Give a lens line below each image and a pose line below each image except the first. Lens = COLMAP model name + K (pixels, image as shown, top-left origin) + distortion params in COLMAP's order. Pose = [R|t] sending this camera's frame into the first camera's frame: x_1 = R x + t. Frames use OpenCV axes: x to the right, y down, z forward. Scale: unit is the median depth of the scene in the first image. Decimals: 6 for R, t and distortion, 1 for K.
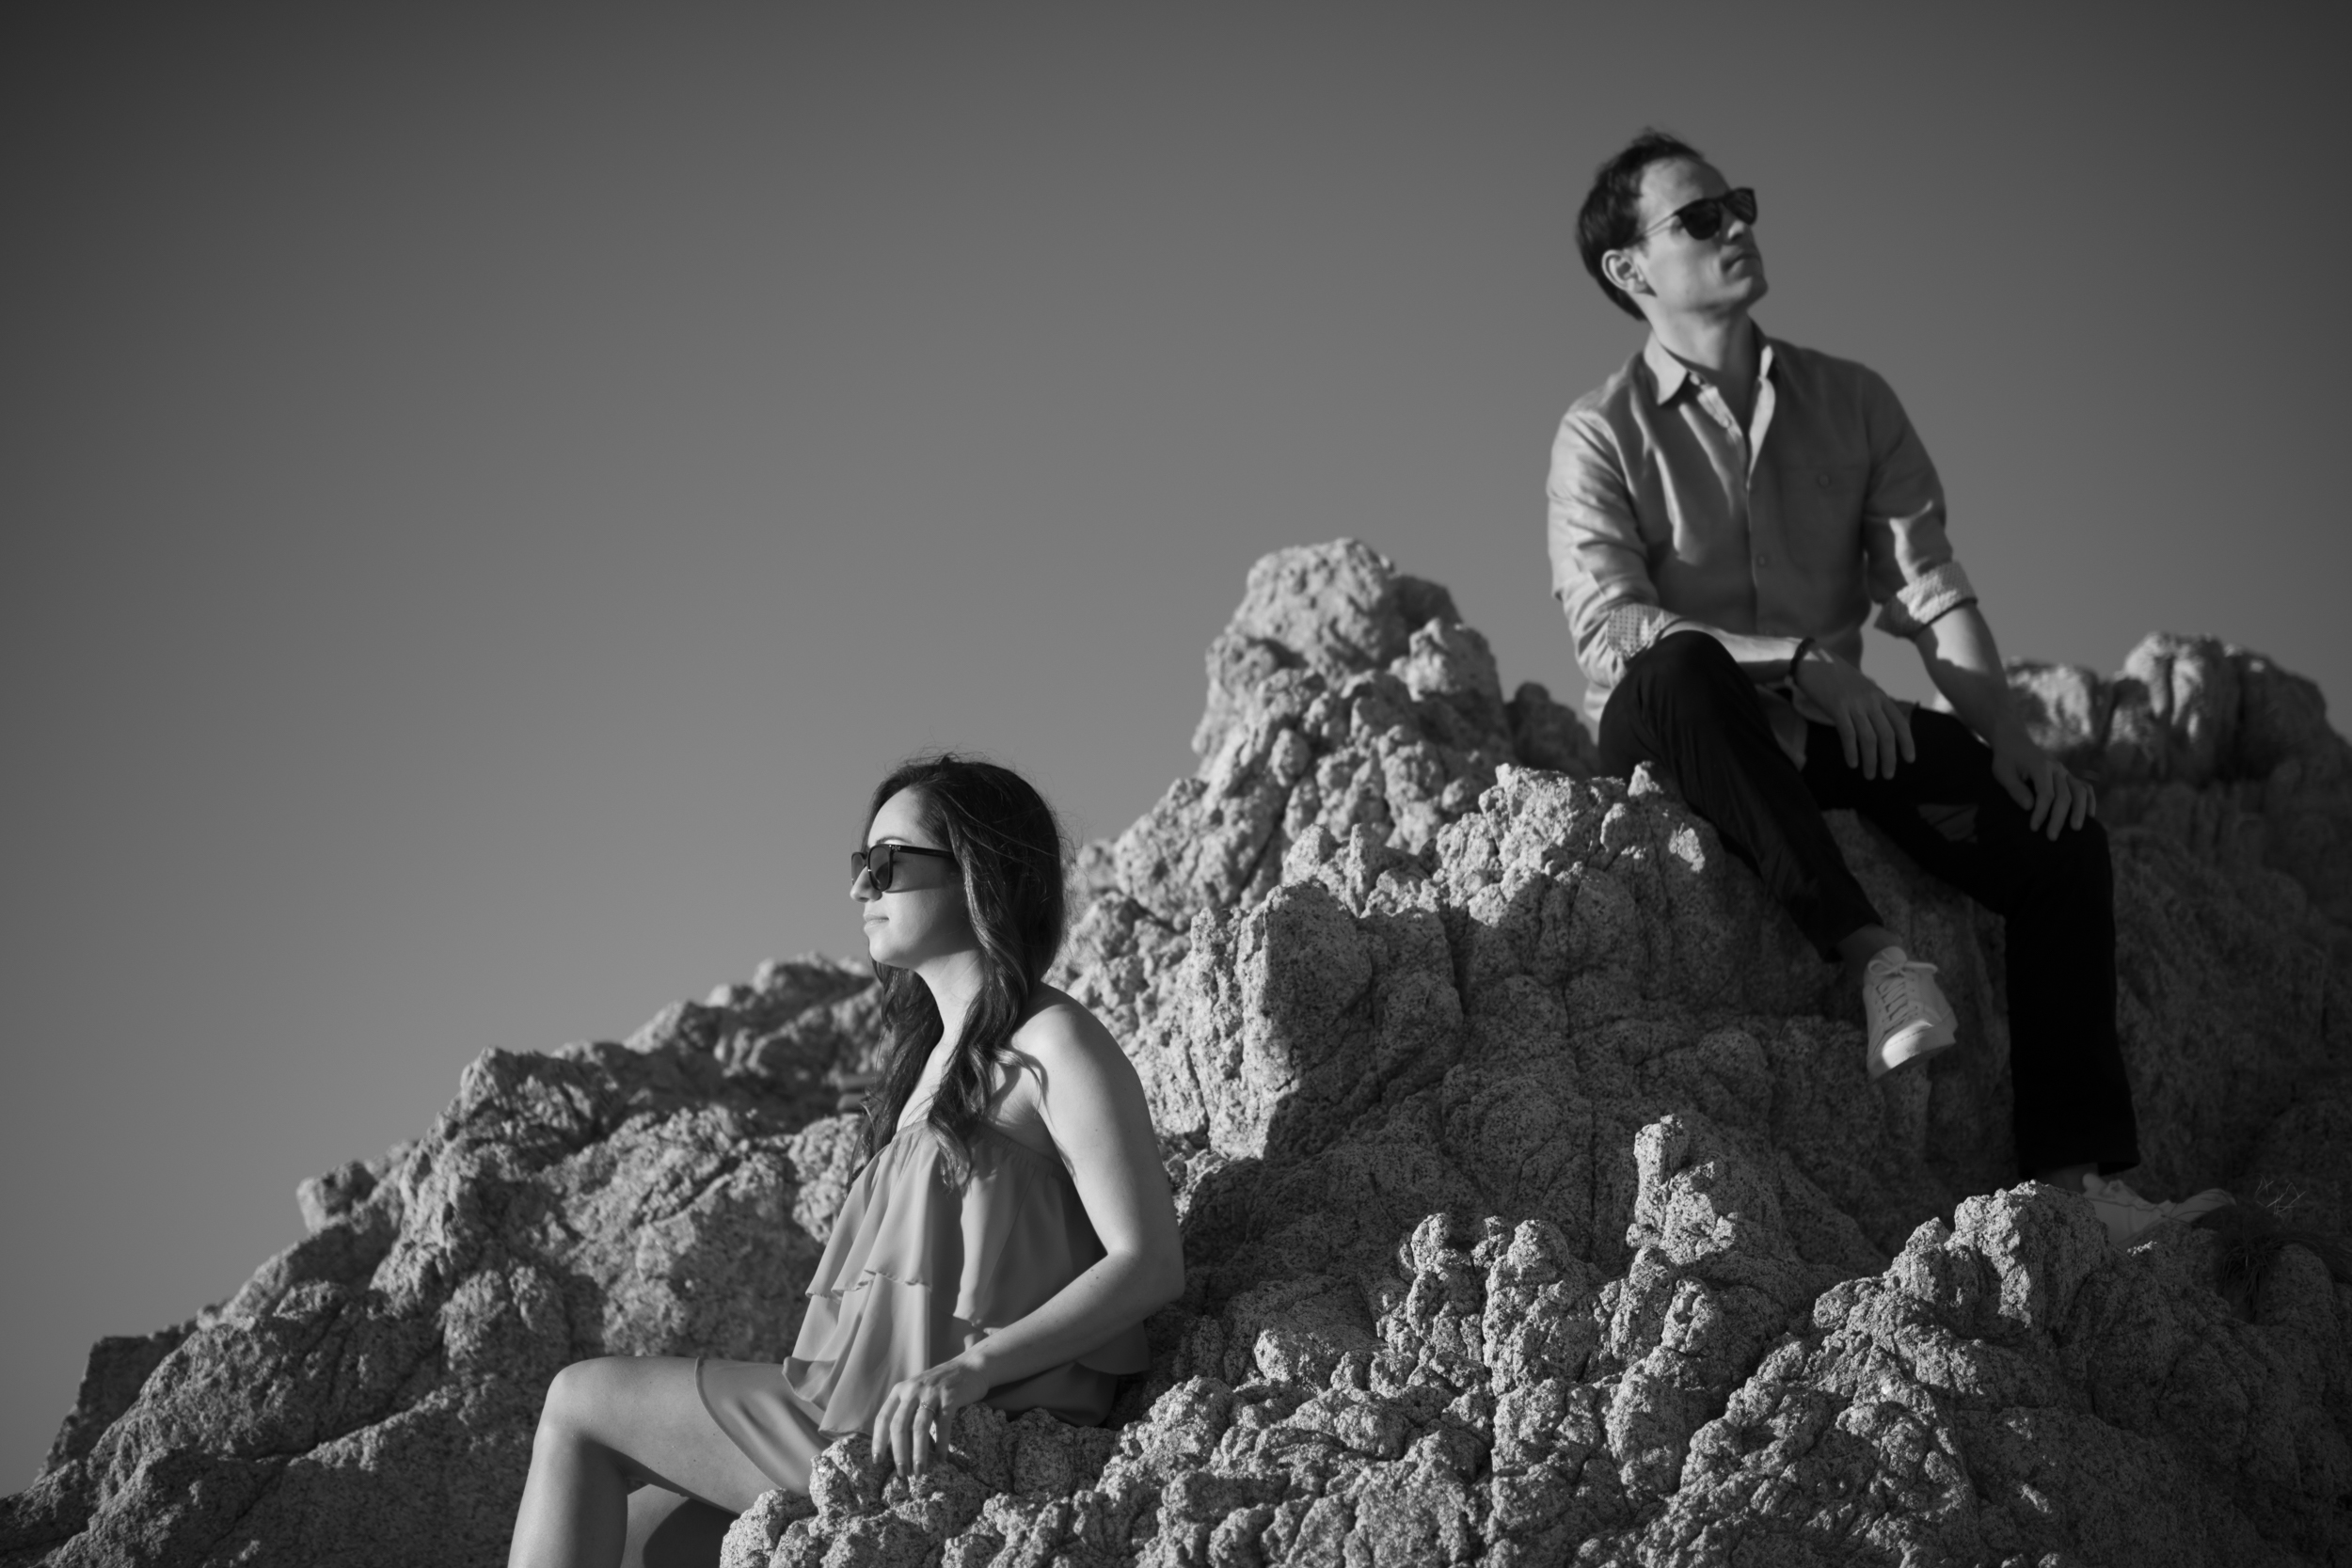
lens RADIAL K [[5651.0, 0, 1174.9], [0, 5651.0, 783.3], [0, 0, 1]] dist [-0.109601, 0.000000]
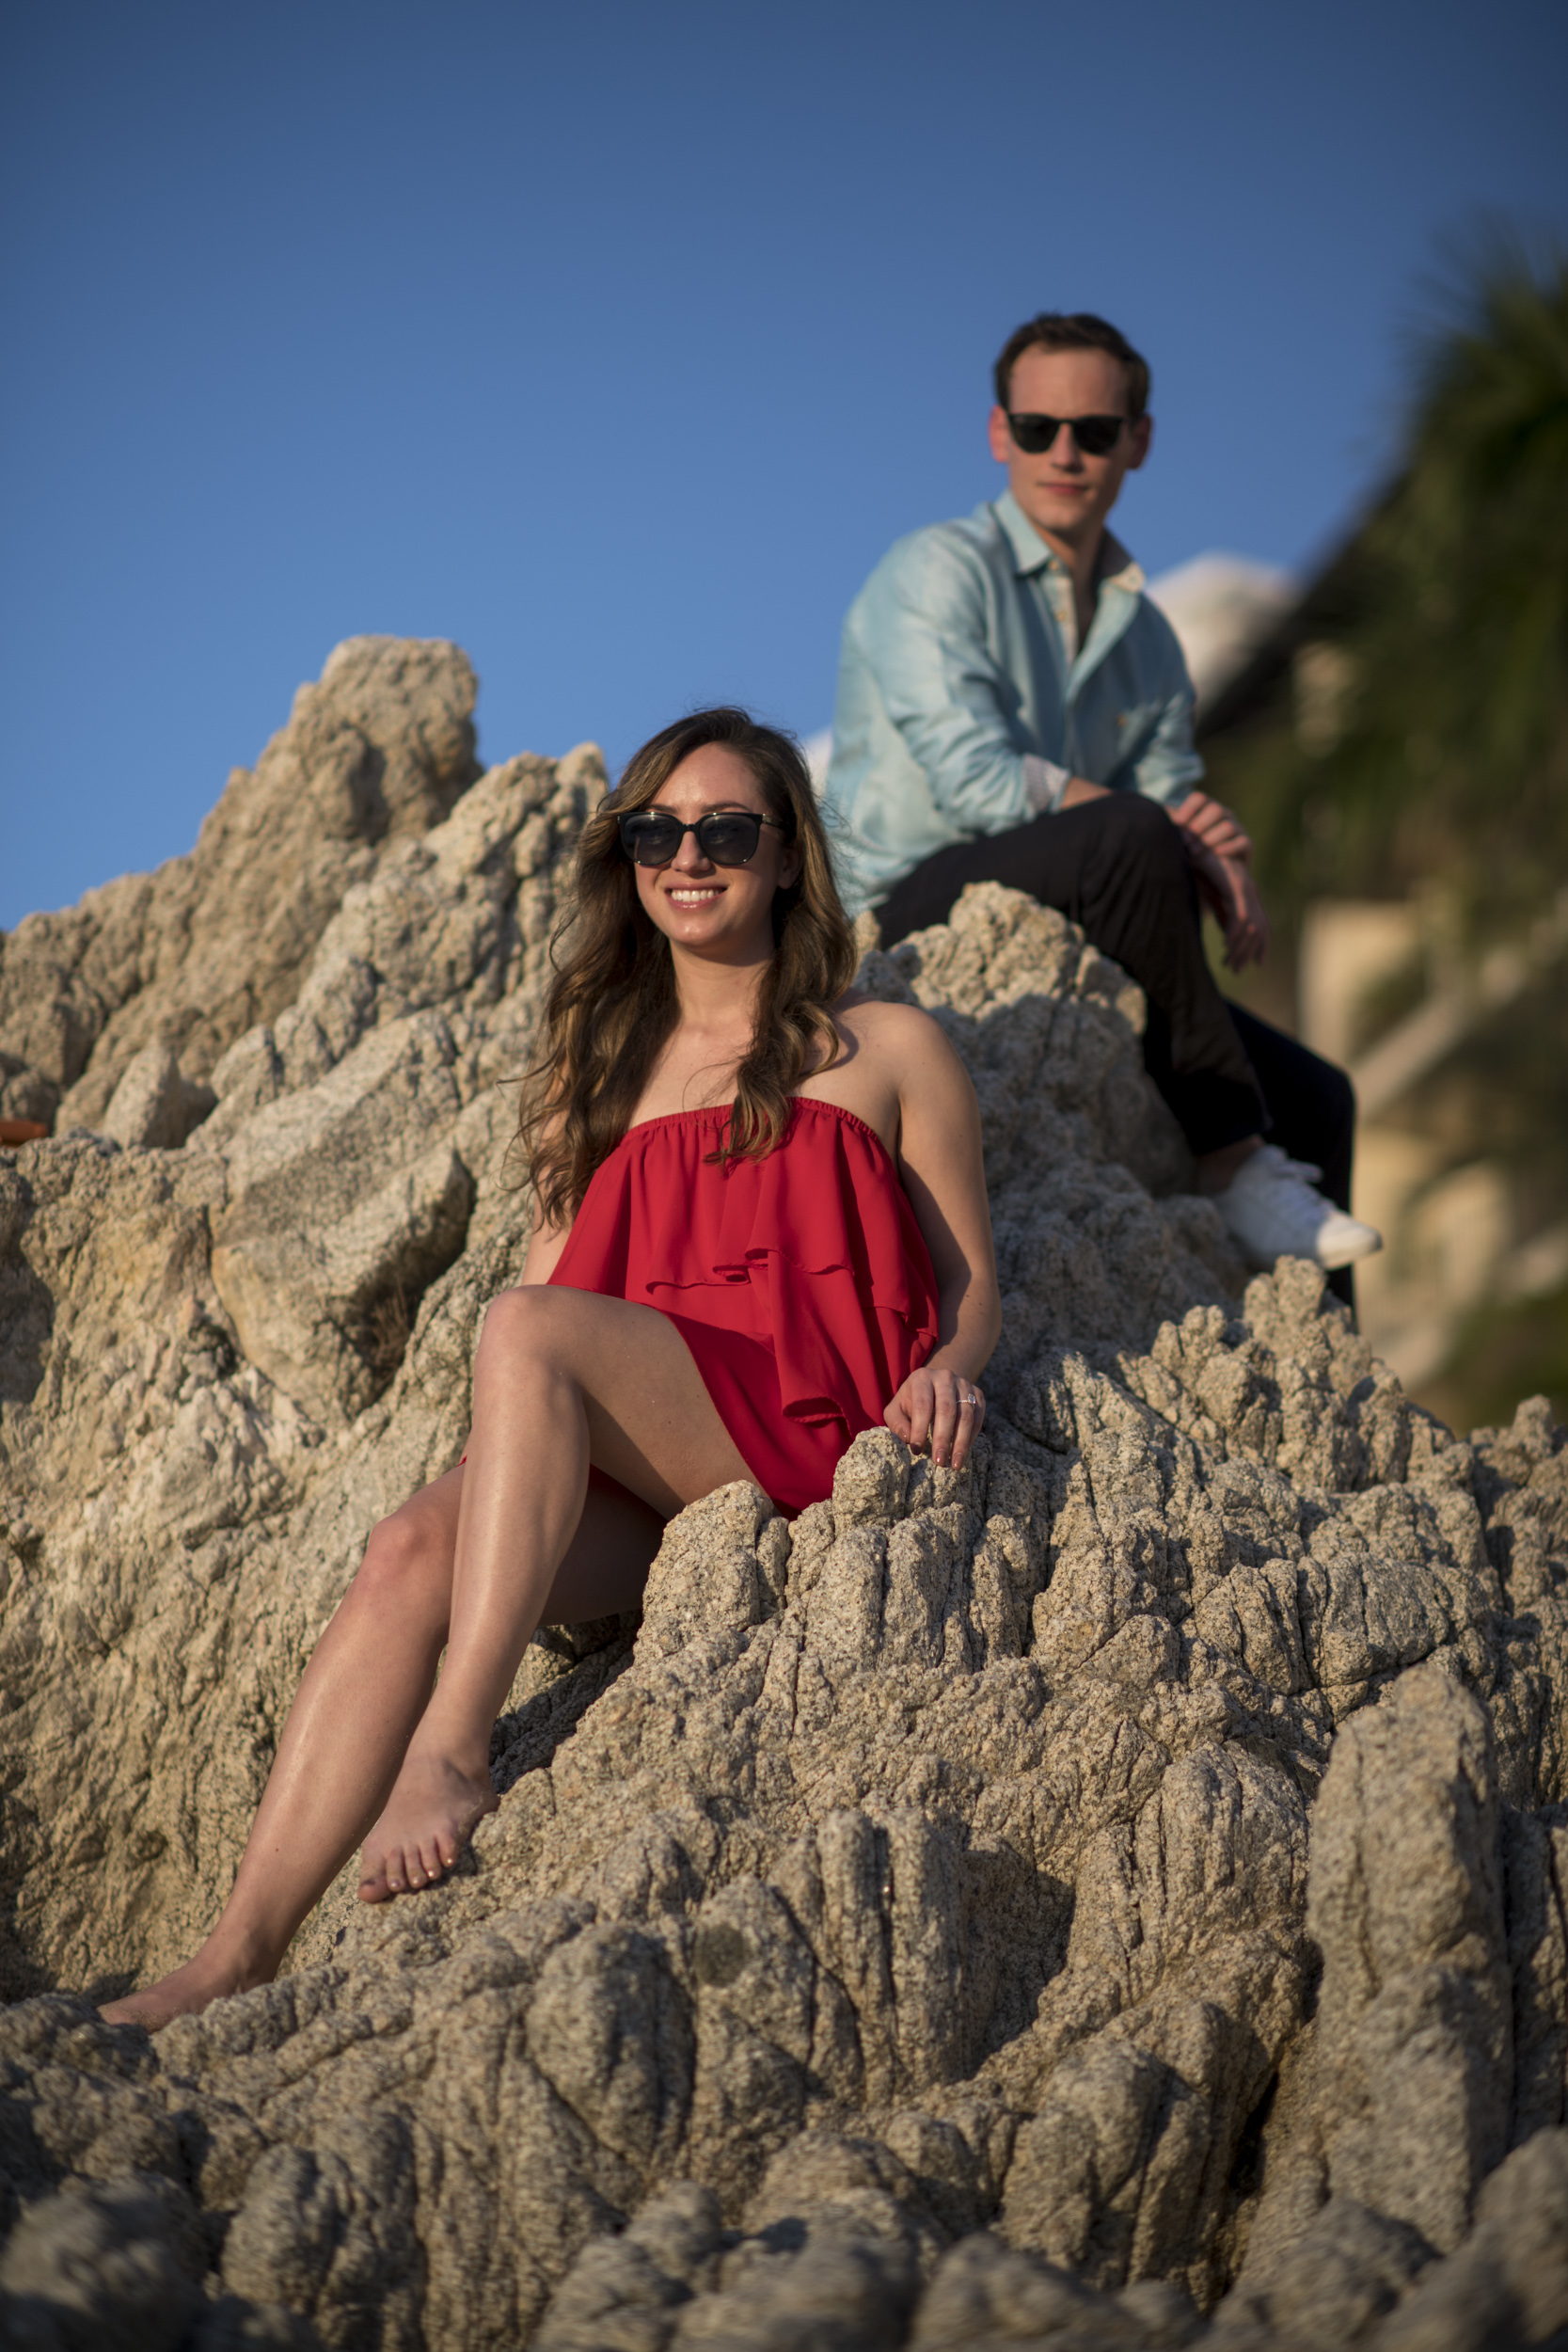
lens RADIAL K [[5651.0, 0, 785.1], [0, 5651.0, 1176.4], [0, 0, 1]] dist [-0.109601, 0.000000]
pose [[0.726366, 0.186766, 0.661447, -0.543770], [-0.136782, 0.982403, -0.127184, 0.158500], [-0.673560, 0.001908, 0.739130, 0.298791]]
